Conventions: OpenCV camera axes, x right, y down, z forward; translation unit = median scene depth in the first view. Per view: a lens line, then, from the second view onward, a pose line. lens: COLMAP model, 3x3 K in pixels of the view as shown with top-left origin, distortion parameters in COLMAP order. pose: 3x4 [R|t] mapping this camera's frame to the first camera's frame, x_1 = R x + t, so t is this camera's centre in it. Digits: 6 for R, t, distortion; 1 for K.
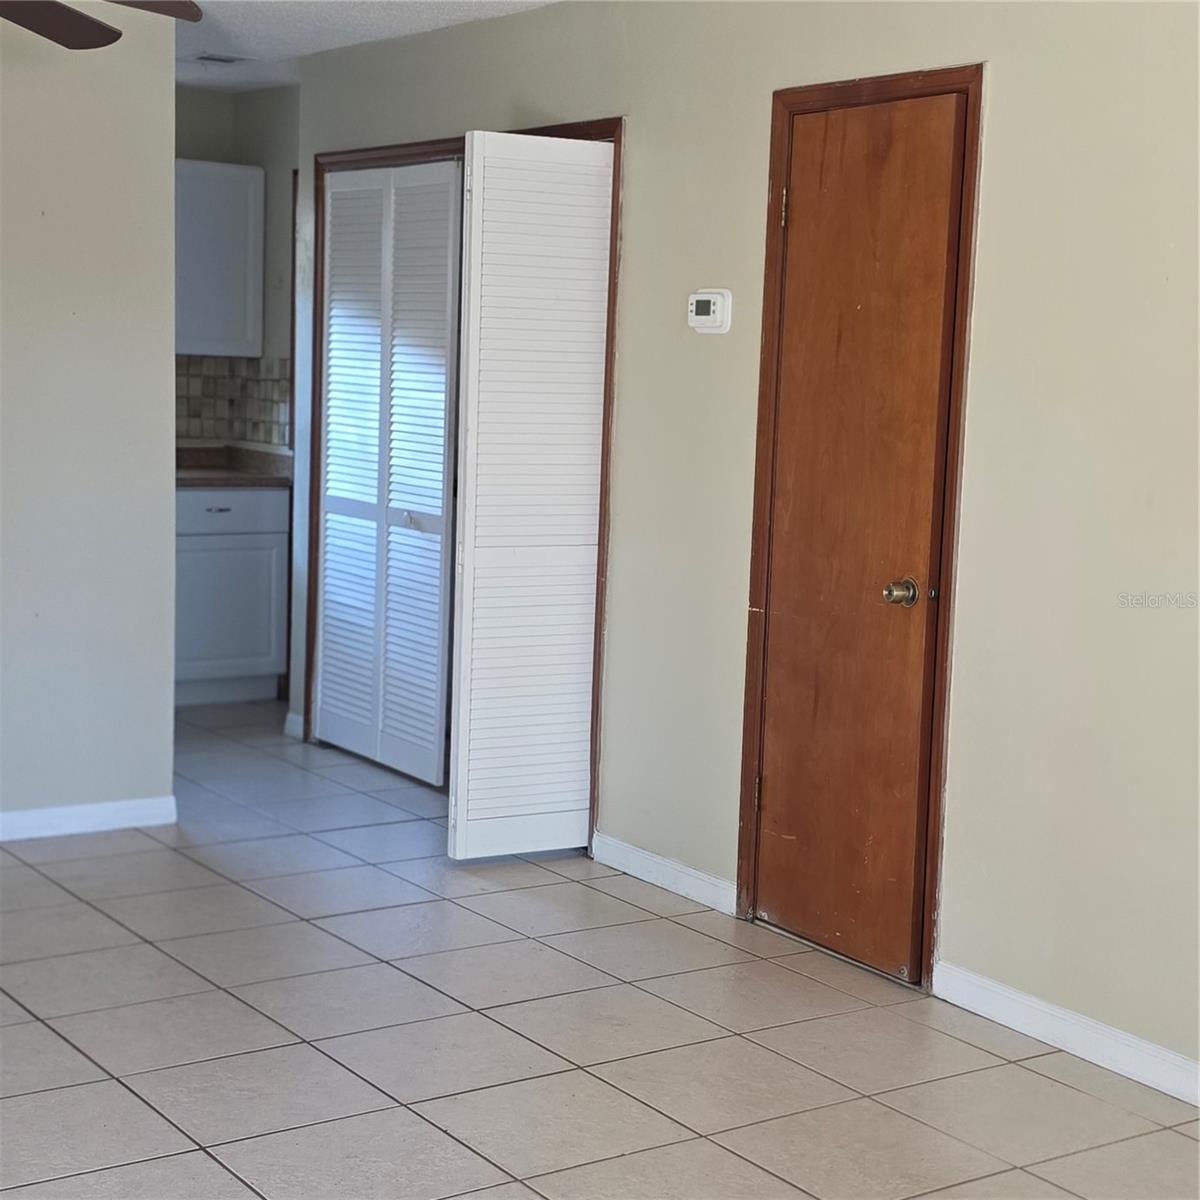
lens RADIAL K [[2061.7, 0, 598.5], [0, 2061.7, 597.9], [0, 0, 1]] dist [0.146751, 0.000000]
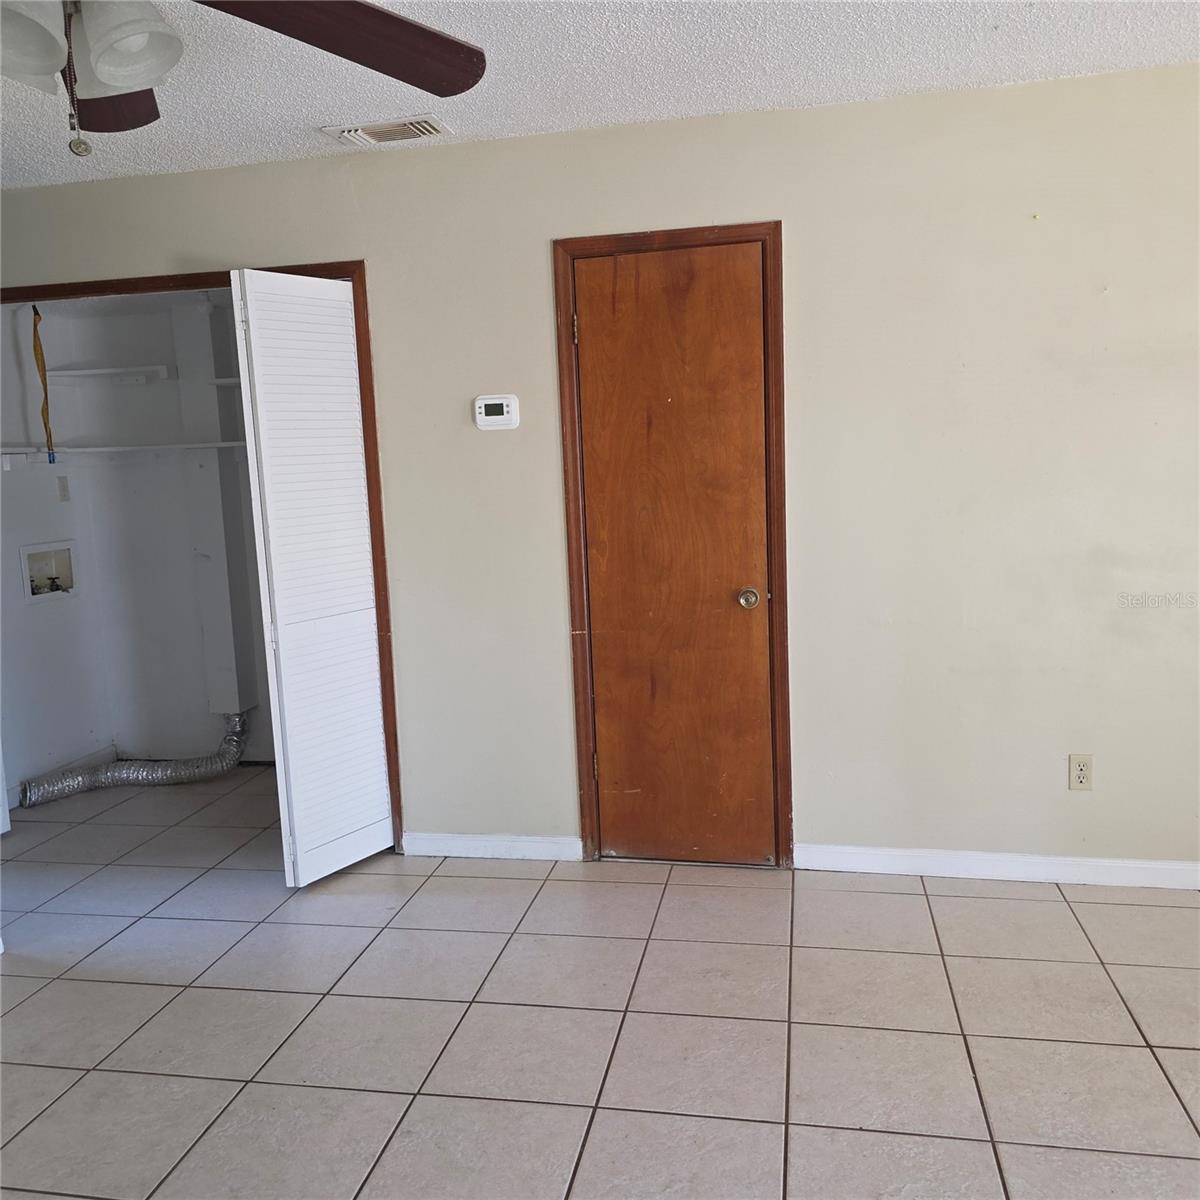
lens RADIAL K [[1064.7, 0, 600.7], [0, 1064.7, 603.9], [0, 0, 1]] dist [0.089195, -0.092834]
pose [[0.715490, -0.156086, 0.680964, -0.393317], [0.148784, 0.986405, 0.069769, -0.060711], [-0.682596, 0.051397, 0.728986, 0.501457]]
